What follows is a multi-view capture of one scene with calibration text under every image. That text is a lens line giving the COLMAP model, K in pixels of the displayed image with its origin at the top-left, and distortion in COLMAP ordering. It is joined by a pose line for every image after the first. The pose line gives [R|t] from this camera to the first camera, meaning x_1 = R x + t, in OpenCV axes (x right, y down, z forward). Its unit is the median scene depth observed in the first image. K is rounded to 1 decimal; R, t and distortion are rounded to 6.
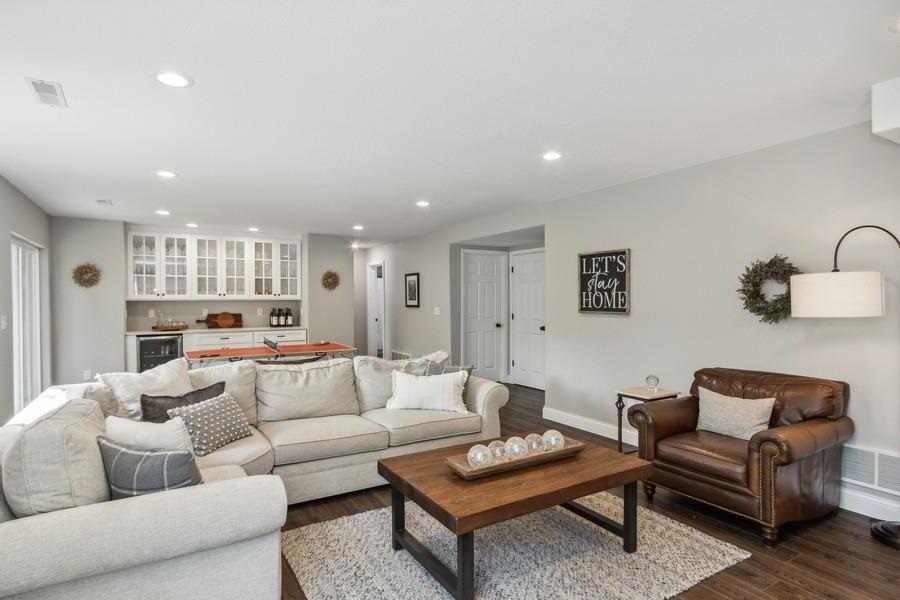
lens RADIAL K [[491.2, 0, 450.9], [0, 491.2, 301.2], [0, 0, 1]] dist [0.008995, 0.001889]
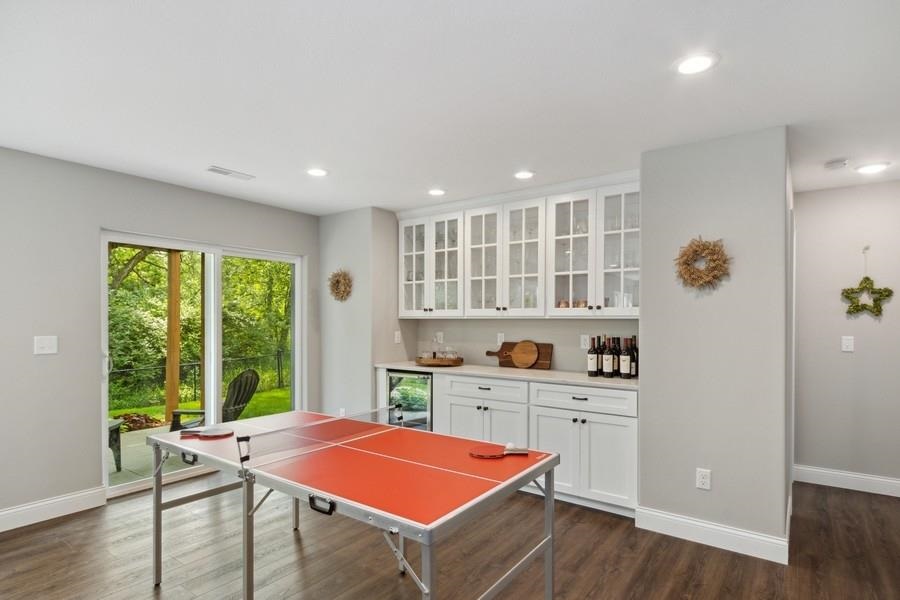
lens RADIAL K [[491.2, 0, 438.3], [0, 491.2, 326.5], [0, 0, 1]] dist [0.008995, 0.001889]
pose [[0.383363, 0.015760, -0.923463, 0.021240], [-0.007074, 0.999875, 0.014127, -0.000429], [0.923571, 0.001117, 0.383427, 0.704153]]
